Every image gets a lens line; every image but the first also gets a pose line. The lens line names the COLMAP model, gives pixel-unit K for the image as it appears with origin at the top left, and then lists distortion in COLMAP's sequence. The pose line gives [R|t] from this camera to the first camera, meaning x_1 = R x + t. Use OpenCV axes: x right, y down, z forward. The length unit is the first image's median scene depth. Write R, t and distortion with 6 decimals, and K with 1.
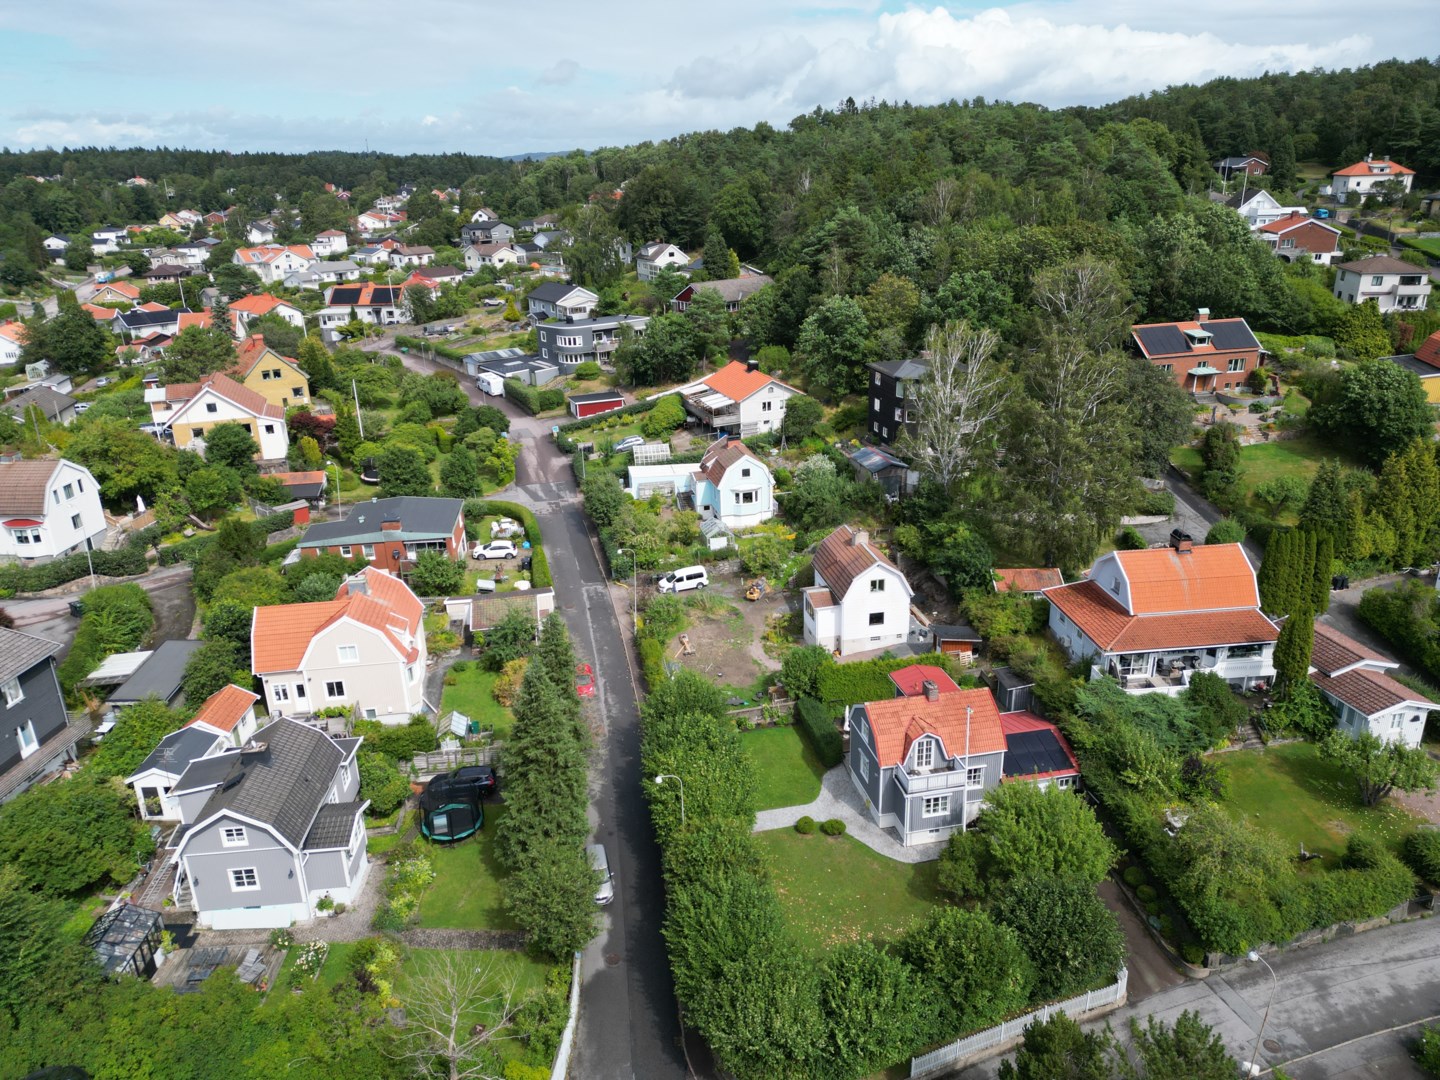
lens RADIAL K [[1012.9, 0, 722.6], [0, 1012.9, 538.2], [0, 0, 1]] dist [0.068960, -0.053743]
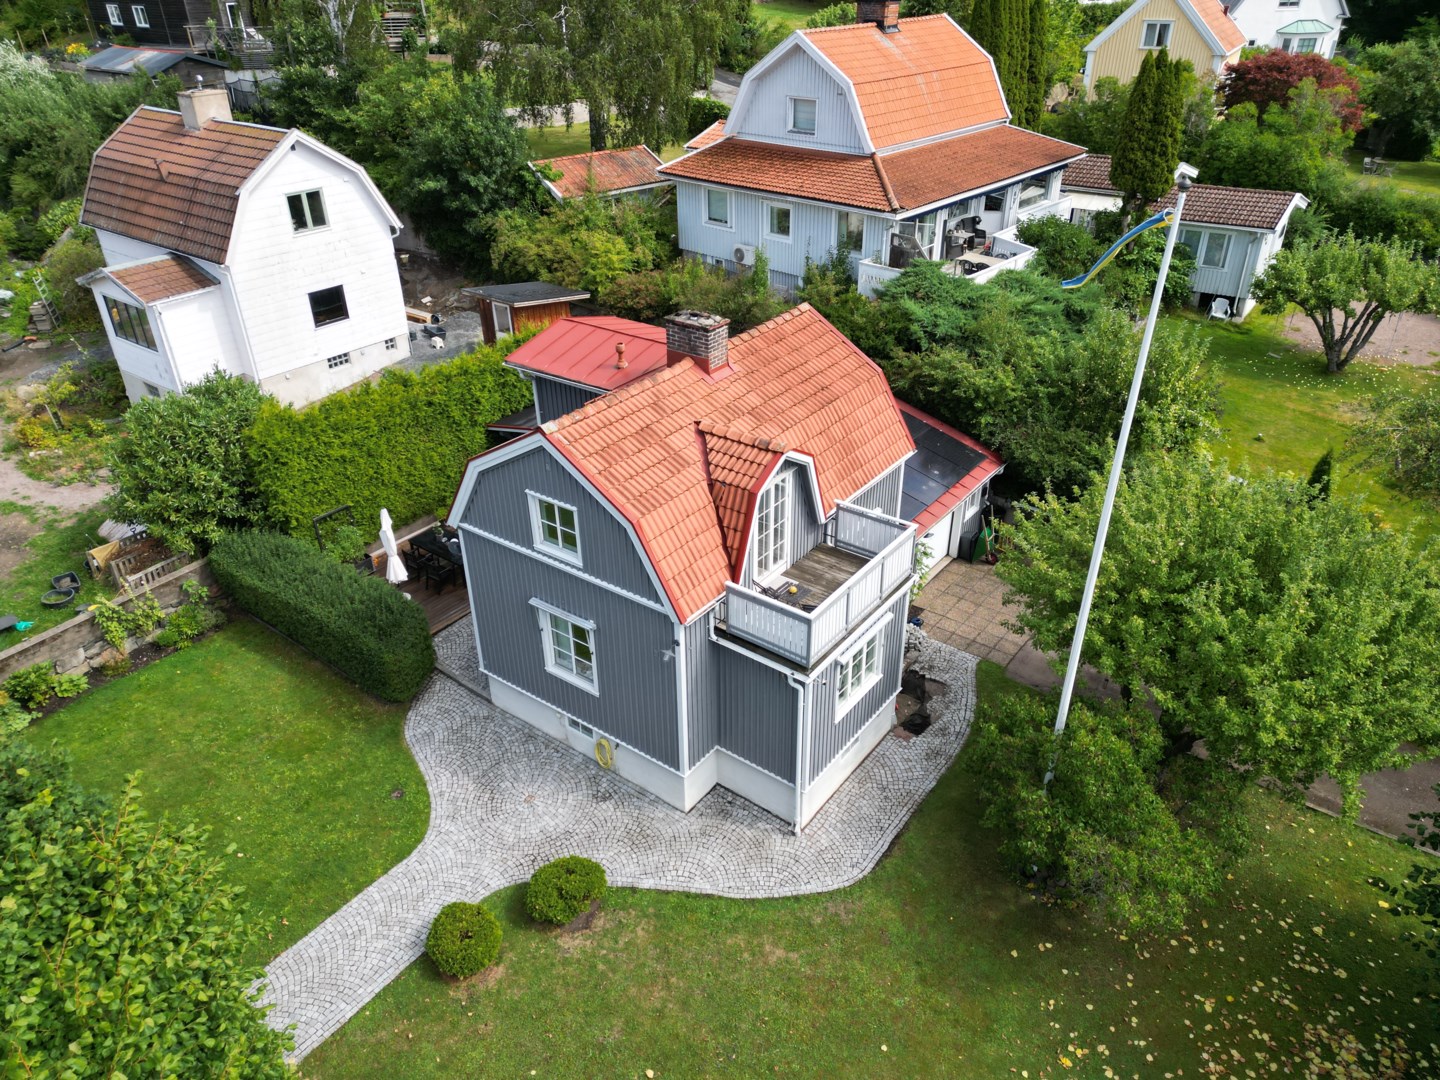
lens RADIAL K [[1012.9, 0, 722.4], [0, 1012.9, 535.1], [0, 0, 1]] dist [0.068960, -0.053743]
pose [[0.752127, -0.319465, 0.576408, 0.010408], [0.230227, 0.946911, 0.224399, 0.114977], [-0.617495, -0.036072, 0.785747, 0.623015]]
